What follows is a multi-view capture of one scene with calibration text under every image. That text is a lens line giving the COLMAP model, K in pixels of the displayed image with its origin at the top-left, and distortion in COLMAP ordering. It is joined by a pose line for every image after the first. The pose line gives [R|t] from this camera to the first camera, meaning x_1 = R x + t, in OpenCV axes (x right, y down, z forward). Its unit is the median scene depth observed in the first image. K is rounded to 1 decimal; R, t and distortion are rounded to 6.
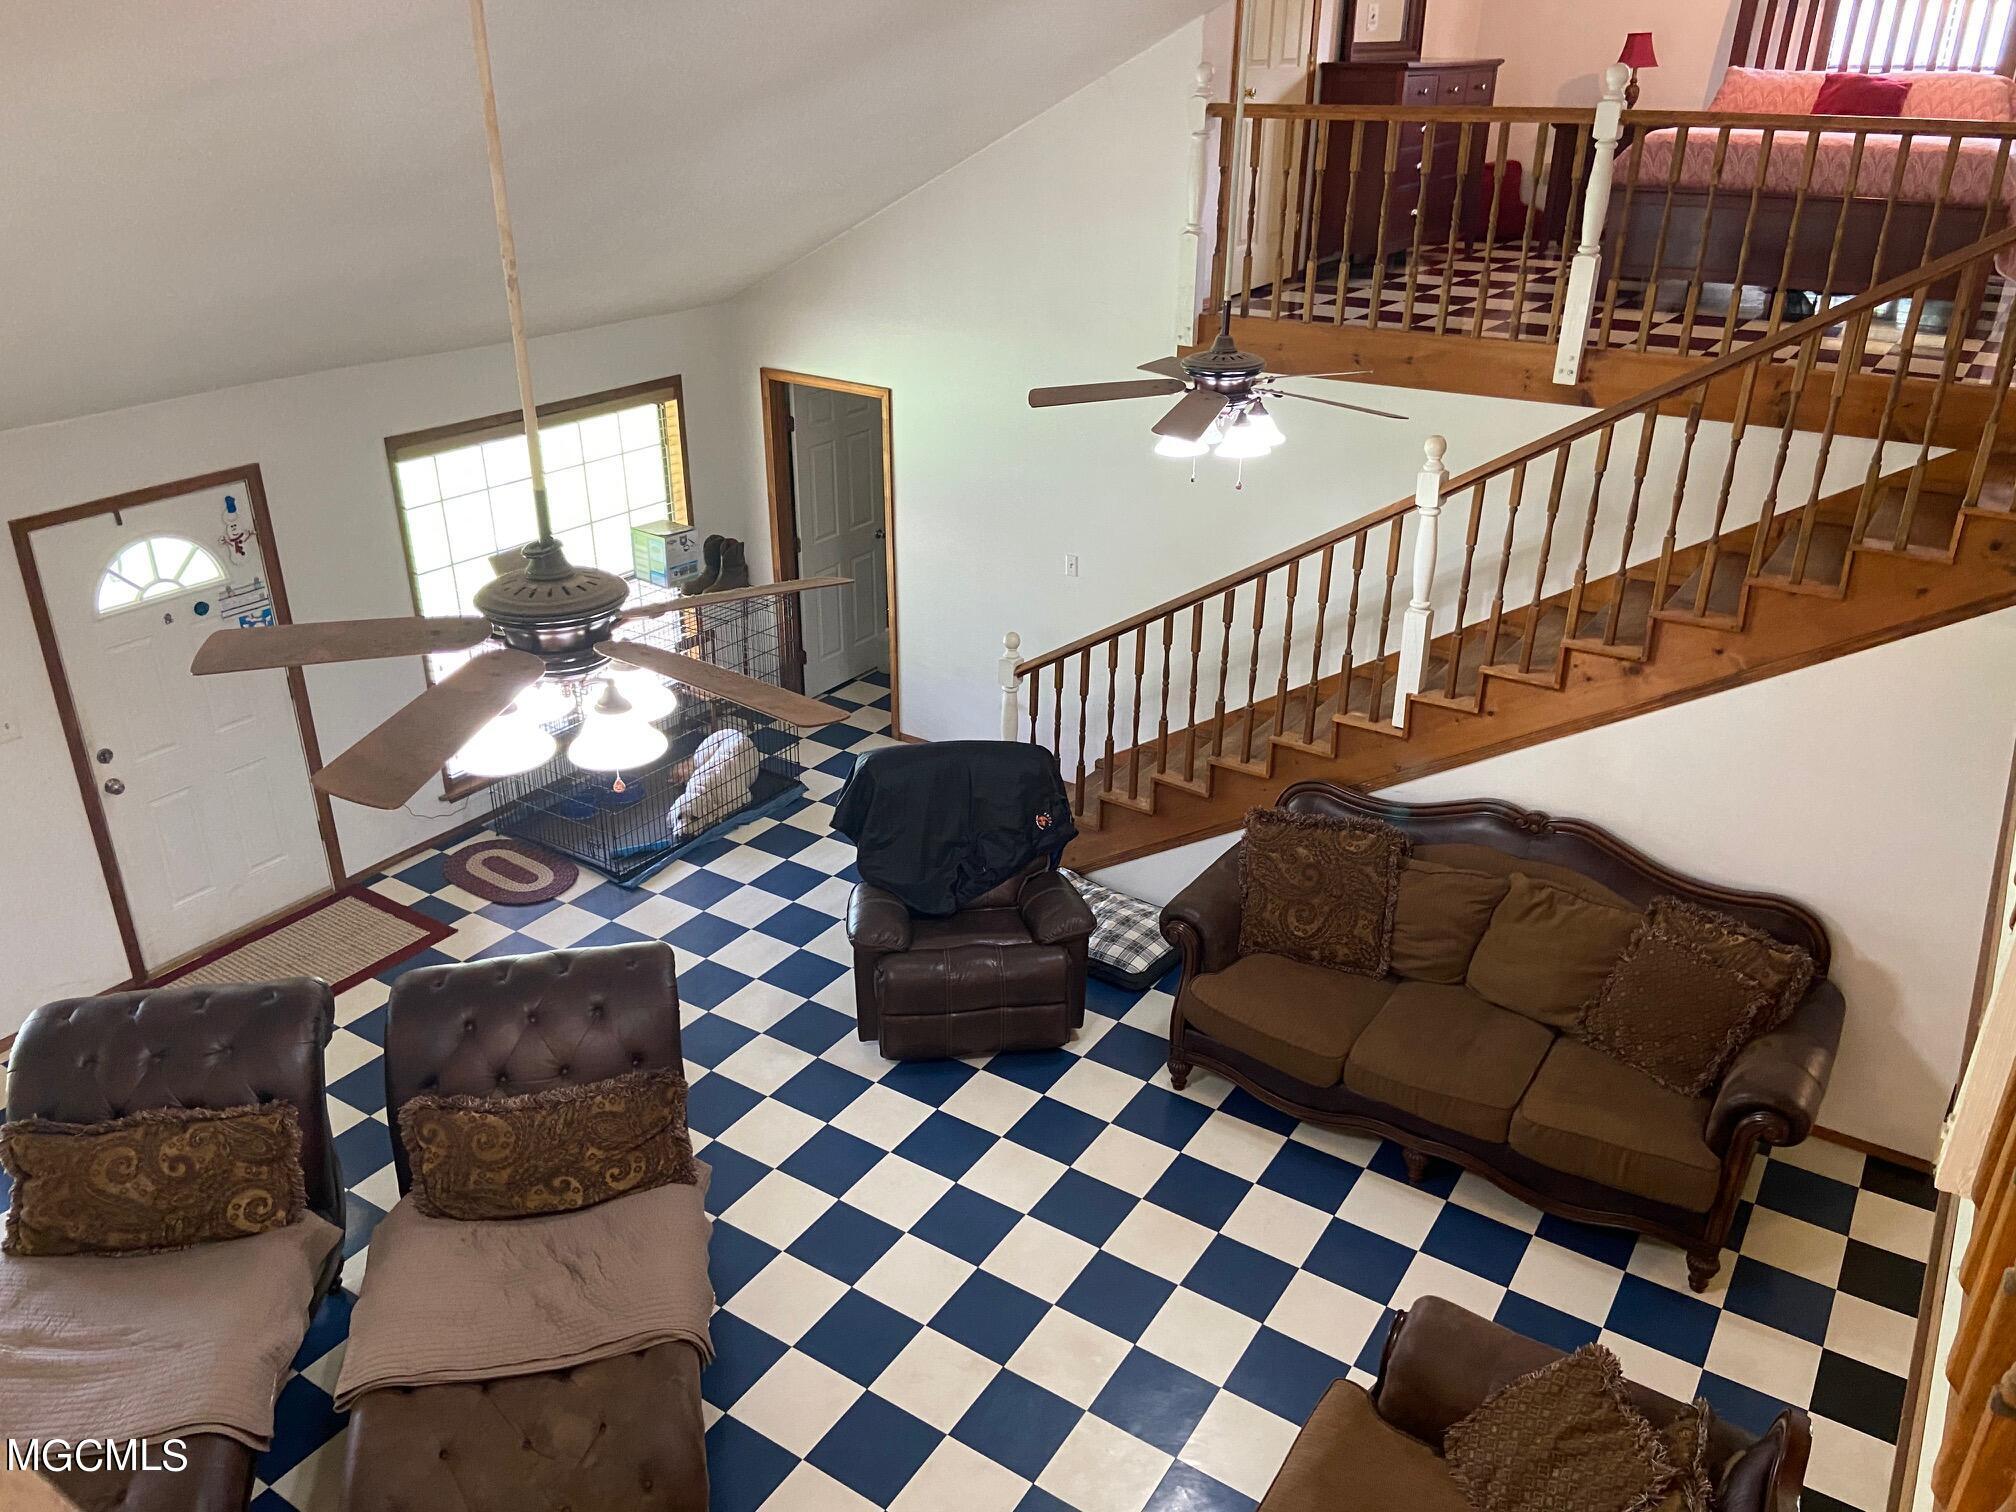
lens RADIAL K [[1519.6, 0, 1027.1], [0, 1519.6, 747.0], [0, 0, 1]] dist [0.086225, -0.102114]
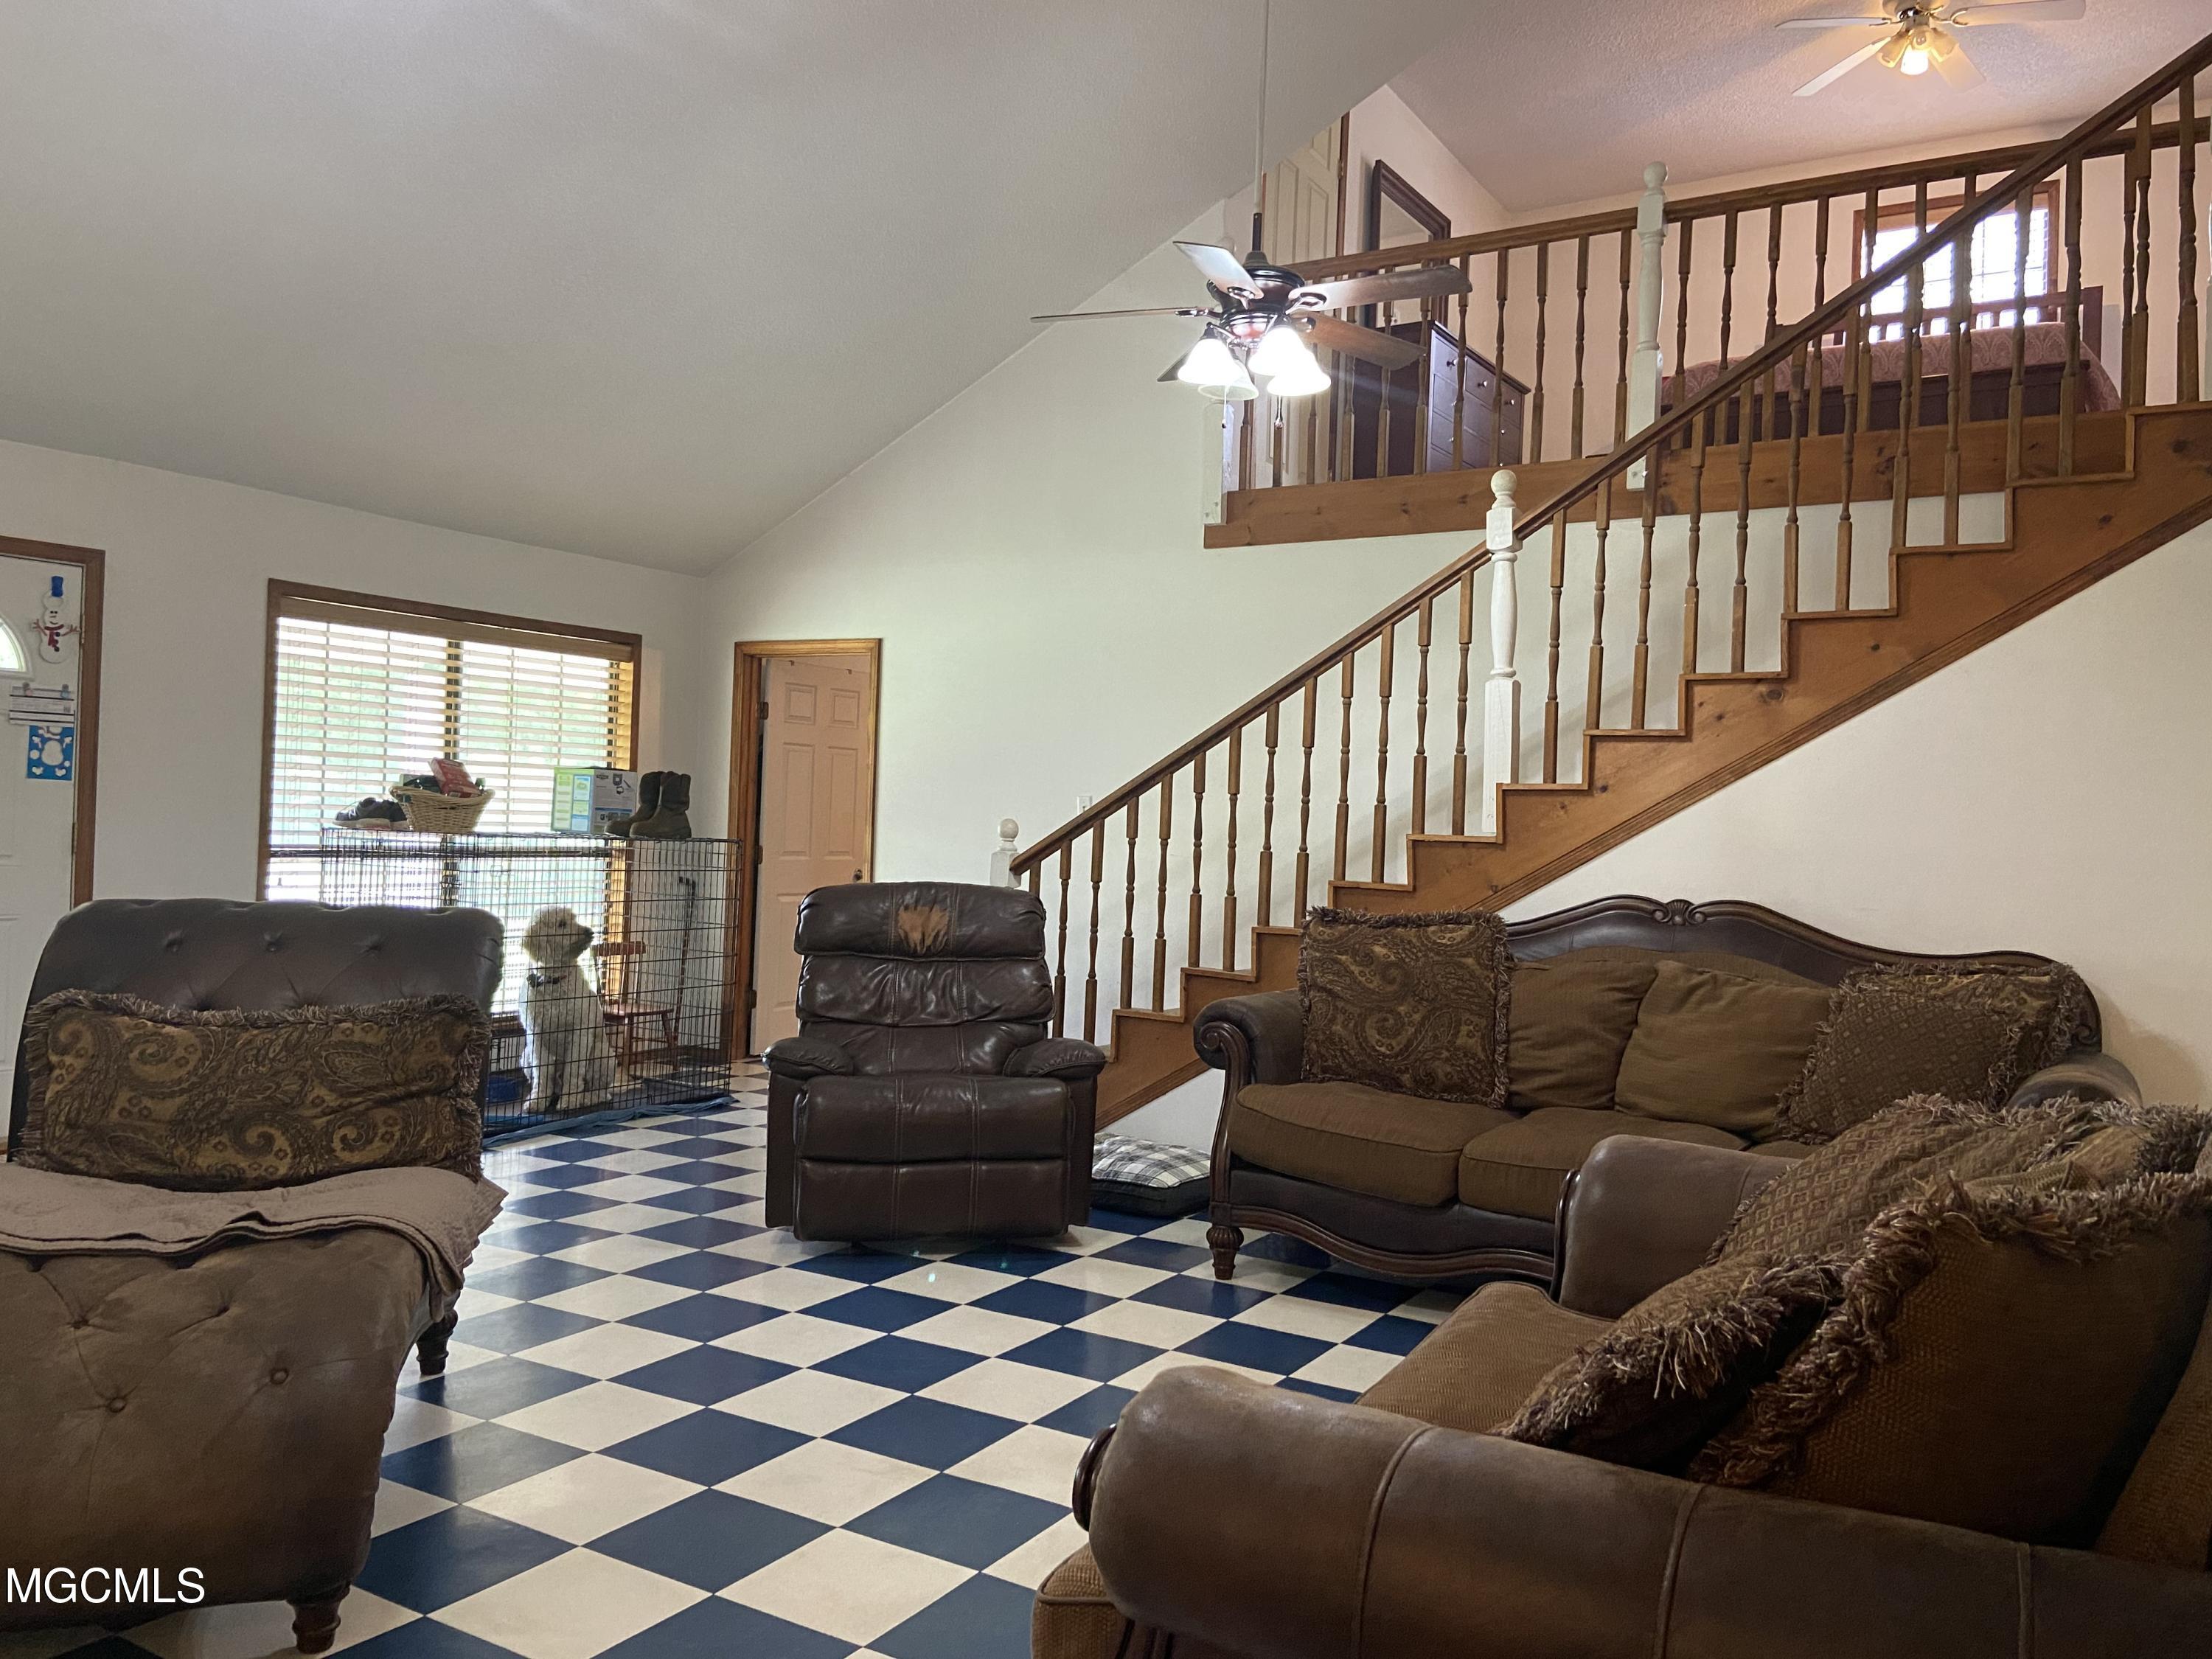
lens RADIAL K [[1667.4, 0, 1120.2], [0, 1667.4, 815.2], [0, 0, 1]] dist [0.086225, -0.102114]
pose [[0.999054, 0.022256, 0.037364, 0.019793], [-0.004265, 0.905131, -0.425111, 0.363879], [-0.043280, 0.424549, 0.904370, 0.229695]]
